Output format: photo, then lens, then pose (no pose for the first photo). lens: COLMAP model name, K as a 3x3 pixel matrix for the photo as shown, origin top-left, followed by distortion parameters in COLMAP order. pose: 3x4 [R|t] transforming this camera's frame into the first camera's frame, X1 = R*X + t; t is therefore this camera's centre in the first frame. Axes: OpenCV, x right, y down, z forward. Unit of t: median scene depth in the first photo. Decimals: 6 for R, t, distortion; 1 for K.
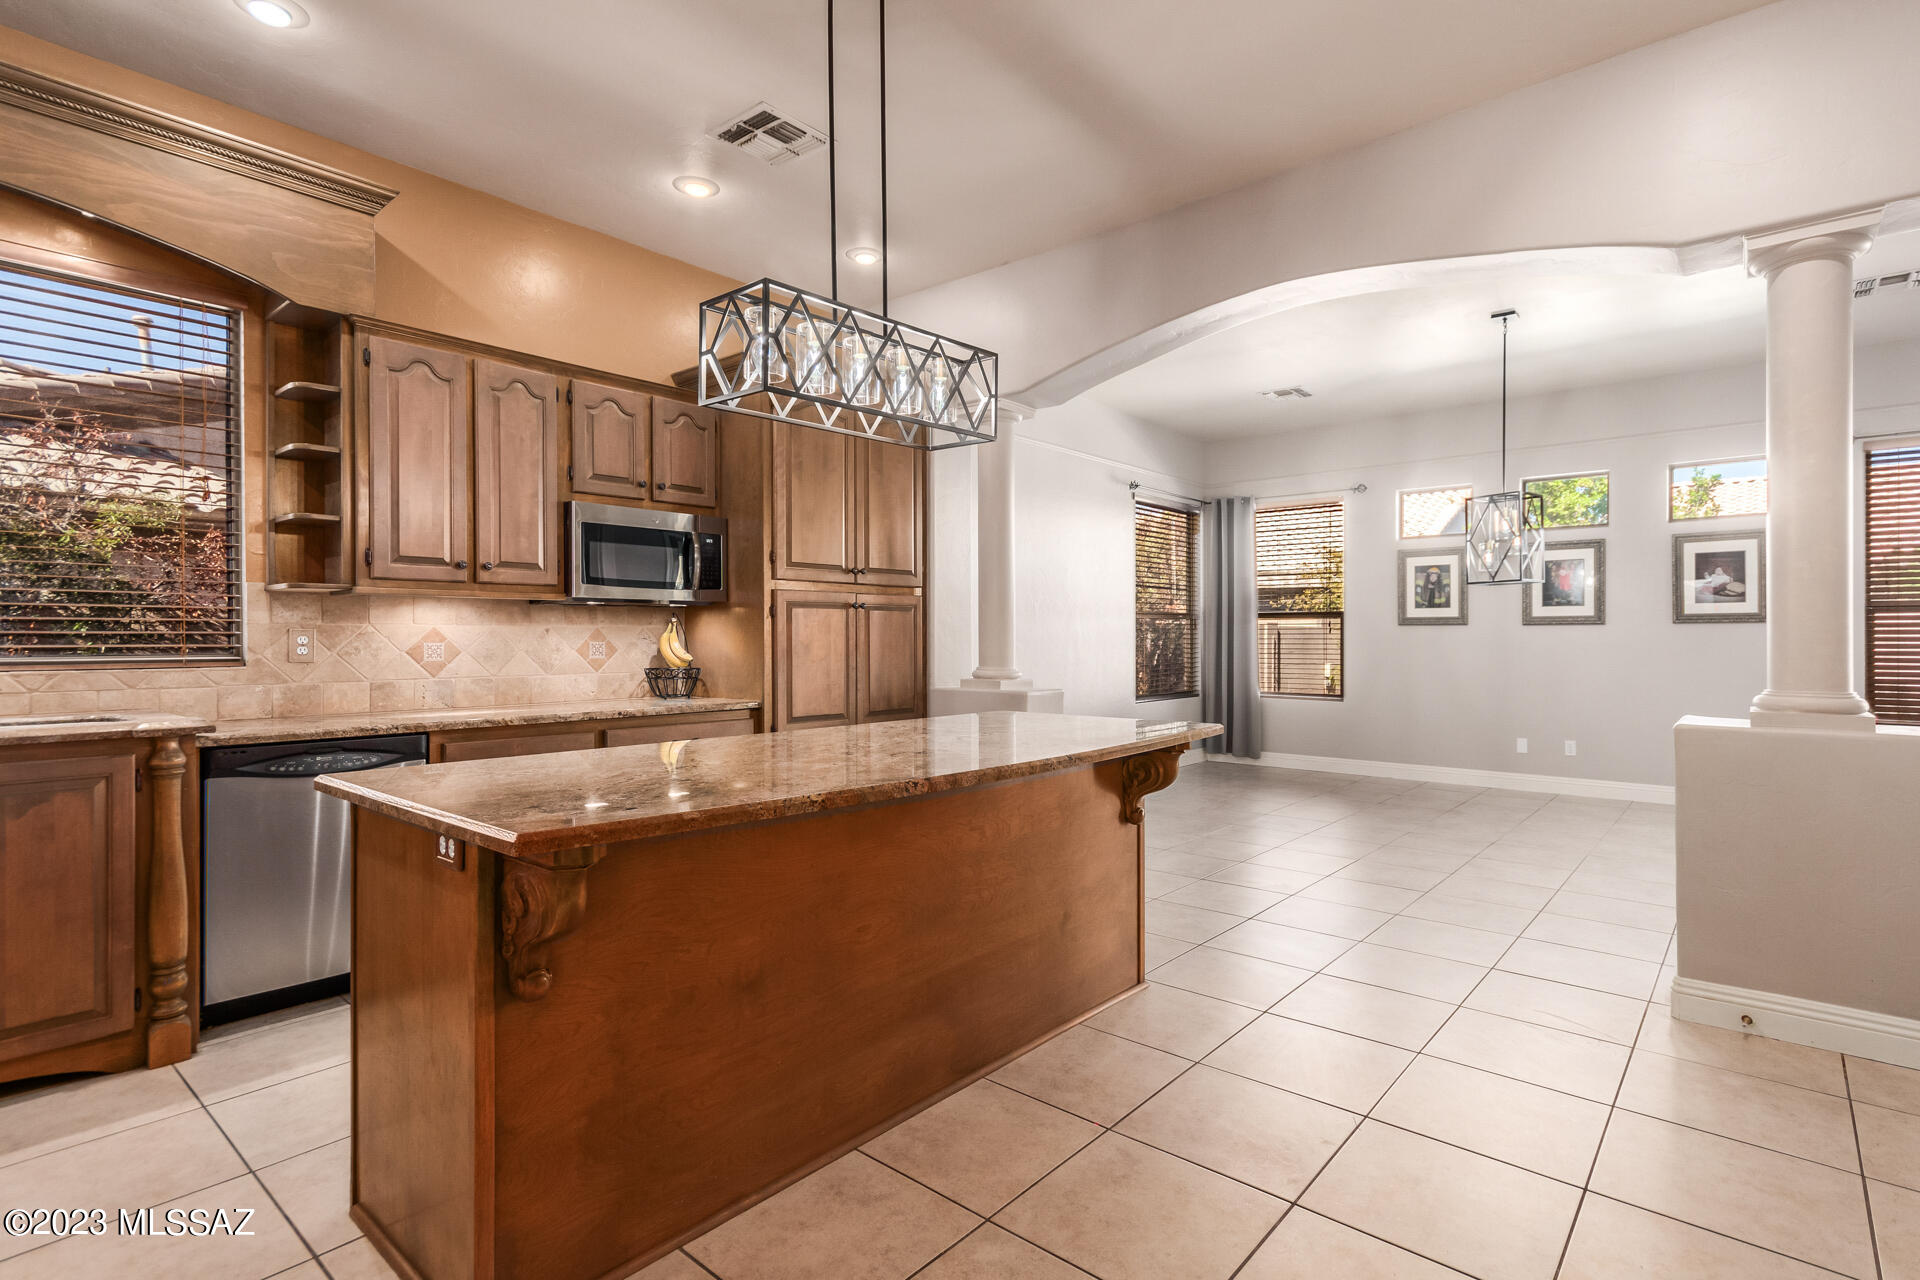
lens RADIAL K [[924.3, 0, 969.2], [0, 924.3, 642.0], [0, 0, 1]] dist [0.009829, 0.002088]
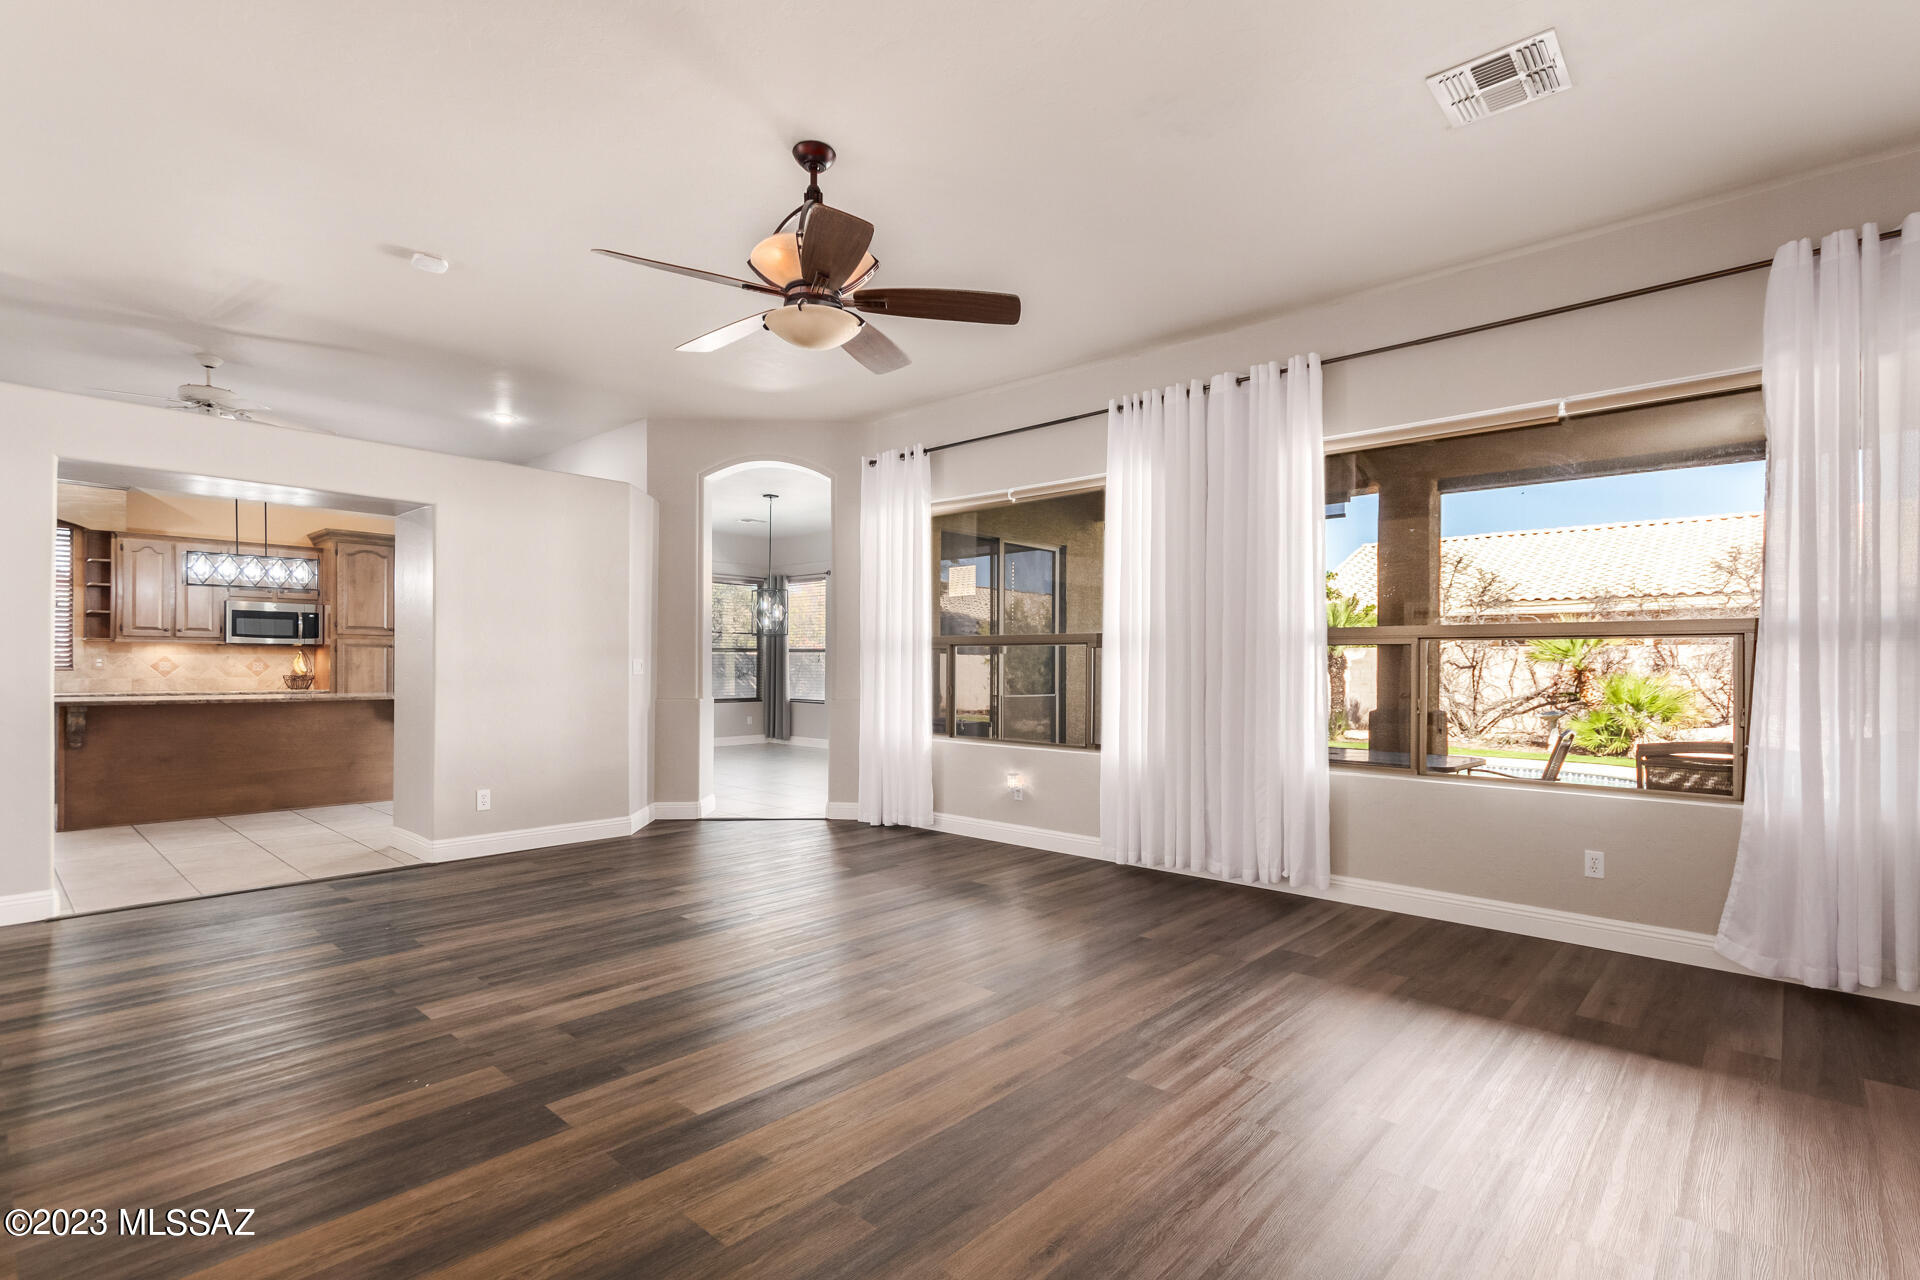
lens RADIAL K [[924.3, 0, 968.5], [0, 924.3, 660.1], [0, 0, 1]] dist [0.009829, 0.002088]
pose [[0.999187, 0.004944, -0.040016, 1.630081], [-0.005387, 0.999925, -0.010973, 0.010610], [0.039958, 0.011180, 0.999139, -1.332855]]
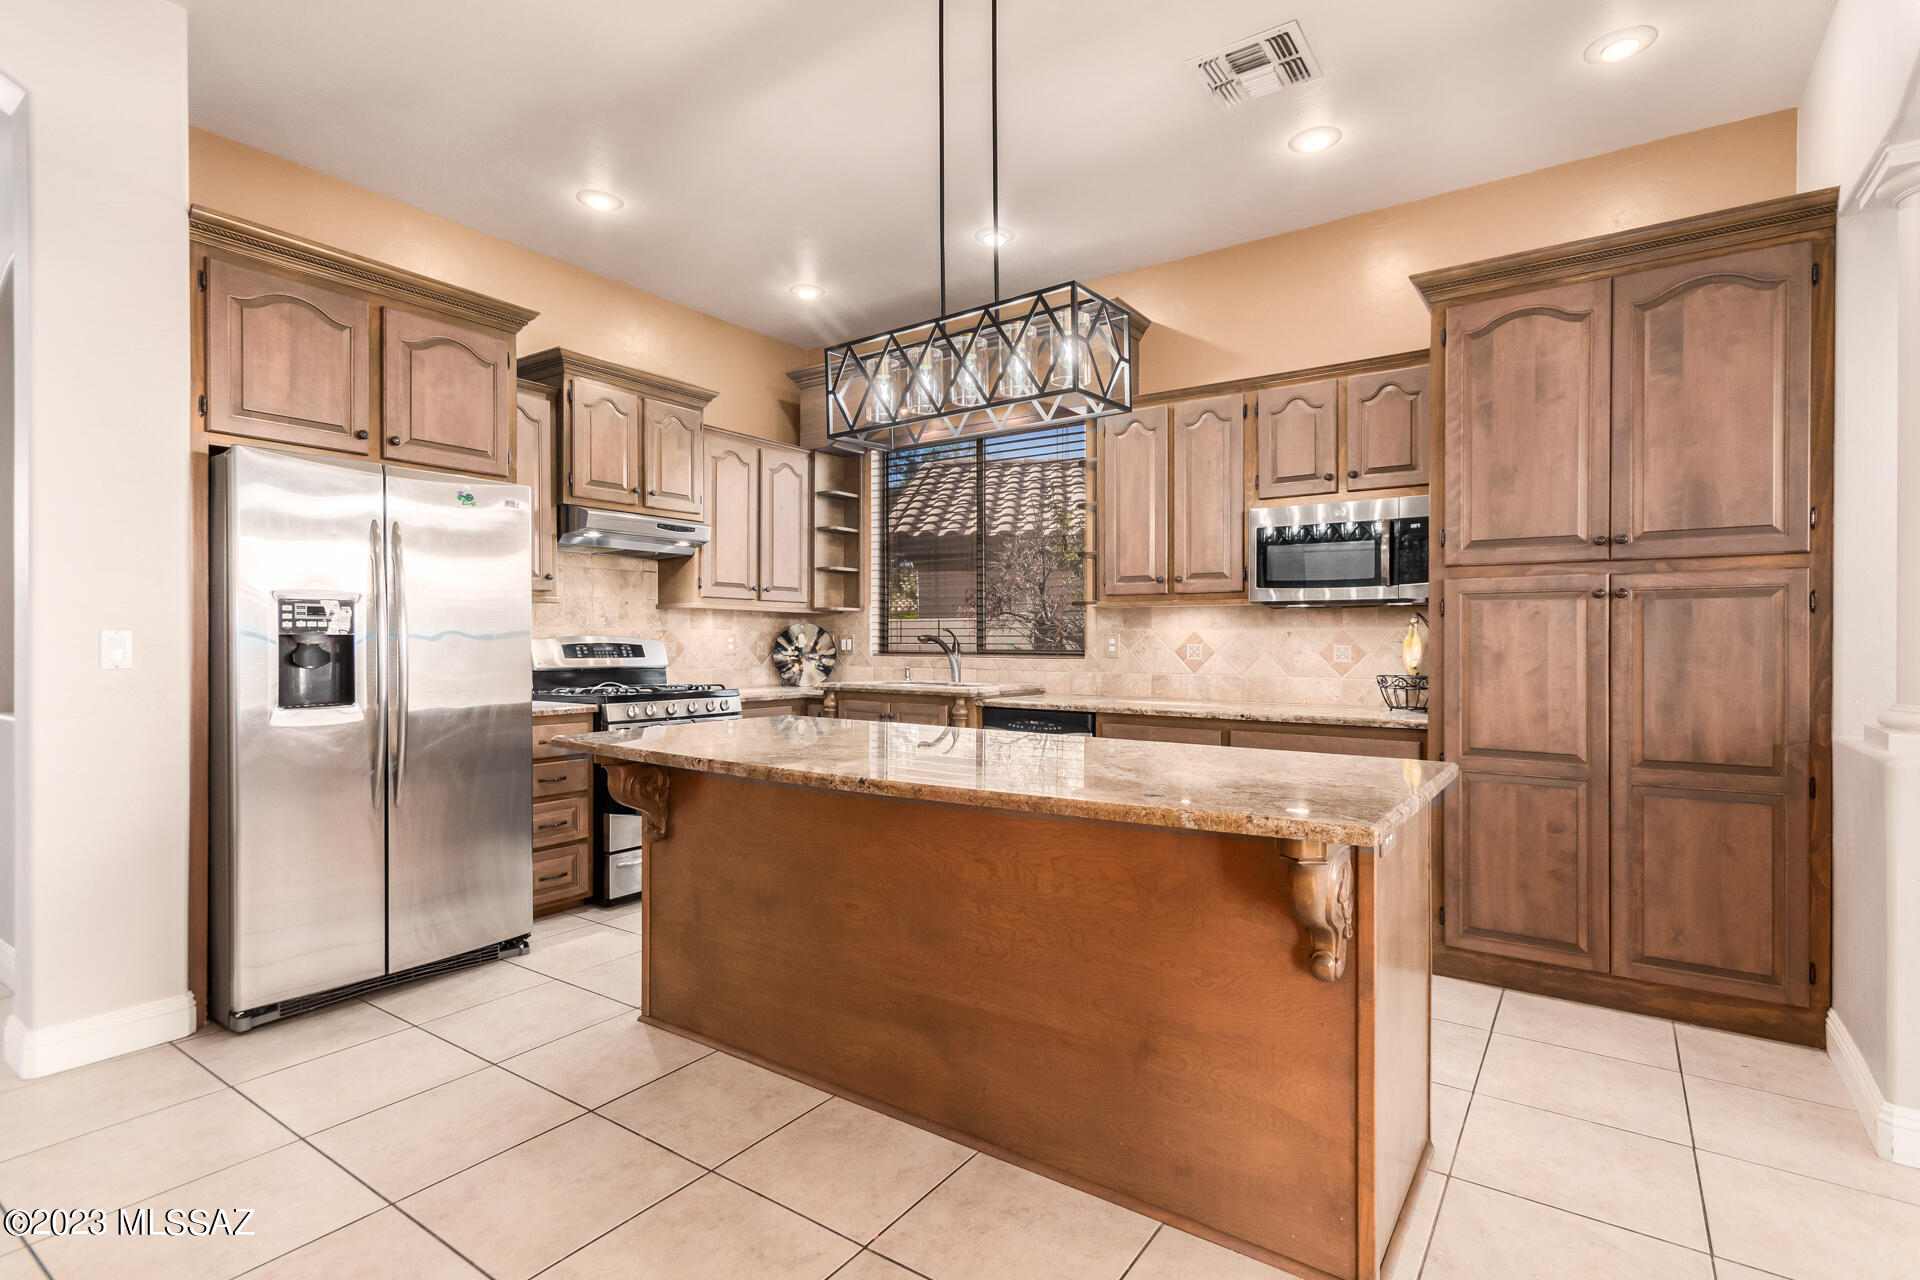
lens RADIAL K [[924.3, 0, 1004.0], [0, 924.3, 643.2], [0, 0, 1]] dist [0.009829, 0.002088]
pose [[0.123539, 0.006050, -0.992321, 0.623285], [-0.008606, 0.999950, 0.005025, -0.004936], [0.992302, 0.007919, 0.123585, 0.653555]]
